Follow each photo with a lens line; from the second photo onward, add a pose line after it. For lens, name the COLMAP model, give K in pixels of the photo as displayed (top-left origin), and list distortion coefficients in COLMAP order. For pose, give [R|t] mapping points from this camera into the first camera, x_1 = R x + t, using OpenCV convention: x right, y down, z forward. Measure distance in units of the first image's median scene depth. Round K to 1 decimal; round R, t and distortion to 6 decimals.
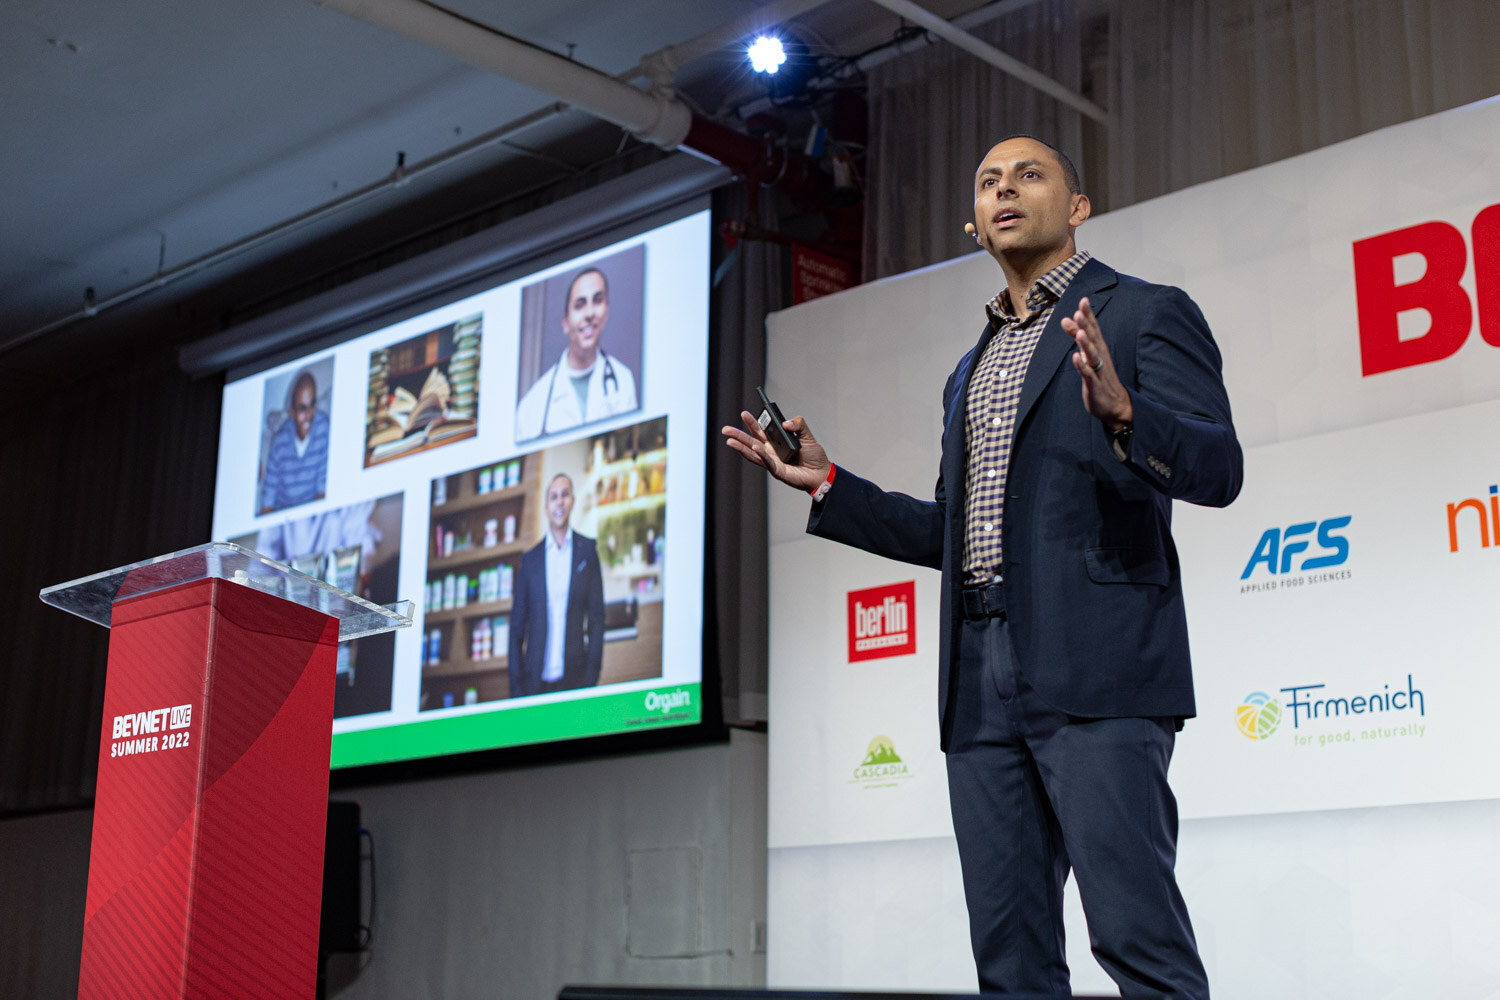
lens RADIAL K [[2119.3, 0, 747.2], [0, 2119.3, 504.1], [0, 0, 1]] dist [0.001339, 0.000000]
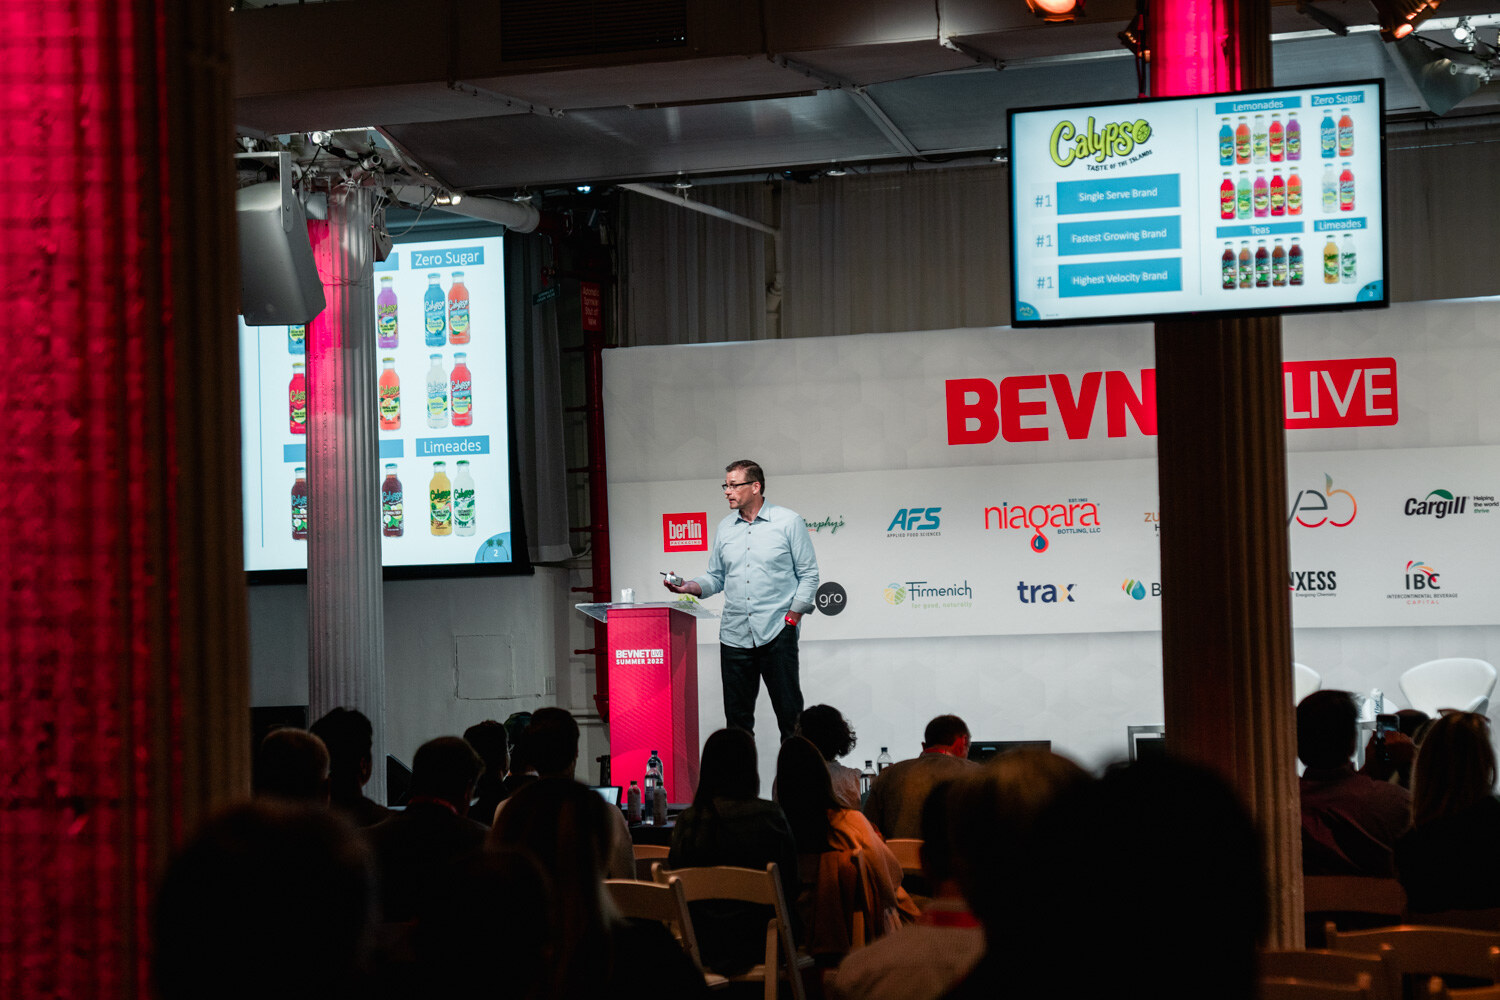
lens RADIAL K [[3699.3, 0, 680.5], [0, 3699.3, 509.5], [0, 0, 1]] dist [0.188392, 0.000000]
pose [[0.925467, -0.022852, 0.378139, -1.216854], [-0.051834, 0.981152, 0.186154, -0.592880], [-0.375266, -0.191880, 0.906839, -2.054268]]
